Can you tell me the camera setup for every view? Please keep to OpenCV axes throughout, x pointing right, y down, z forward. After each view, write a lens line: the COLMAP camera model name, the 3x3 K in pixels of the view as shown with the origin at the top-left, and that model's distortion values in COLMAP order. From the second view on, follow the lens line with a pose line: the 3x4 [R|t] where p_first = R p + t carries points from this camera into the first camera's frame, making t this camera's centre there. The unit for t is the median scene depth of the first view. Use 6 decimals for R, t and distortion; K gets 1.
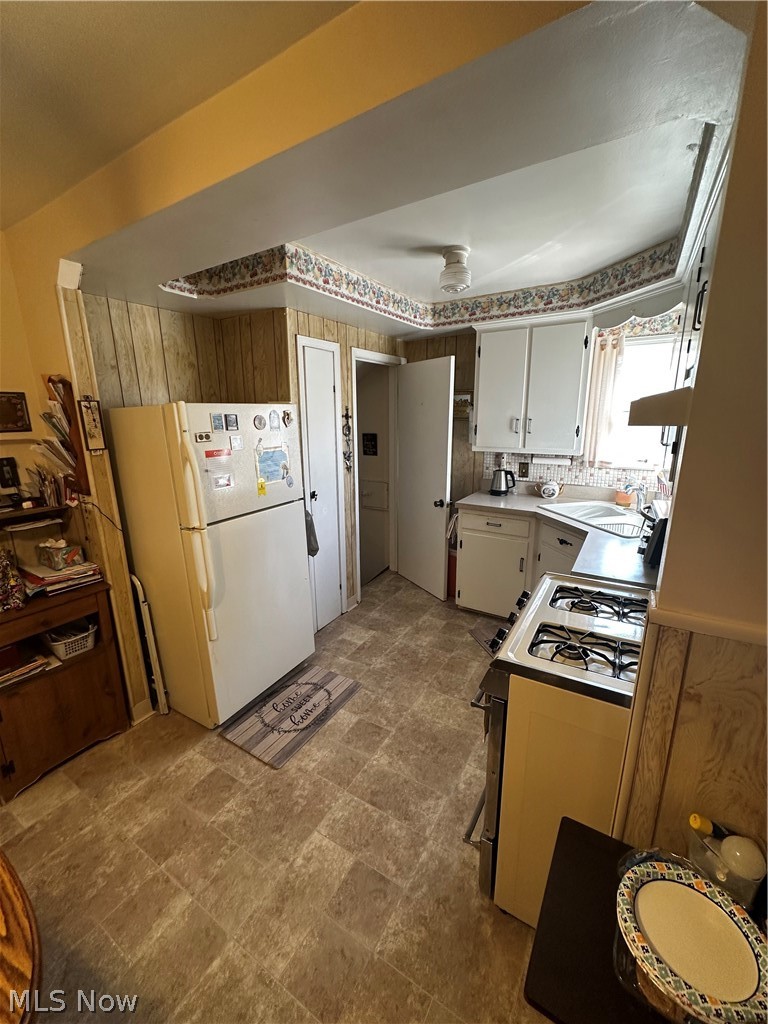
lens RADIAL K [[414.7, 0, 384.4], [0, 414.7, 512.5], [0, 0, 1]] dist [-0.000493, 0.000130]
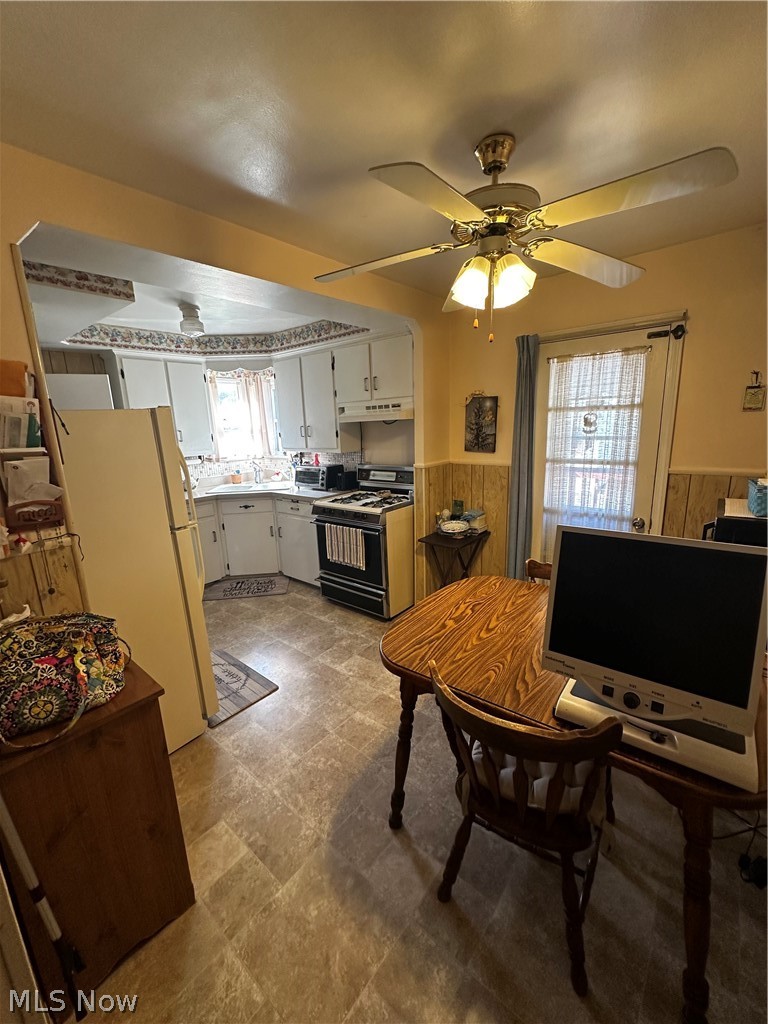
lens RADIAL K [[414.7, 0, 386.4], [0, 414.7, 515.2], [0, 0, 1]] dist [-0.000493, 0.000130]
pose [[0.135384, -0.210817, 0.968105, -1.038144], [0.266559, 0.948825, 0.169342, -0.022624], [-0.954263, 0.235131, 0.184651, 0.230717]]
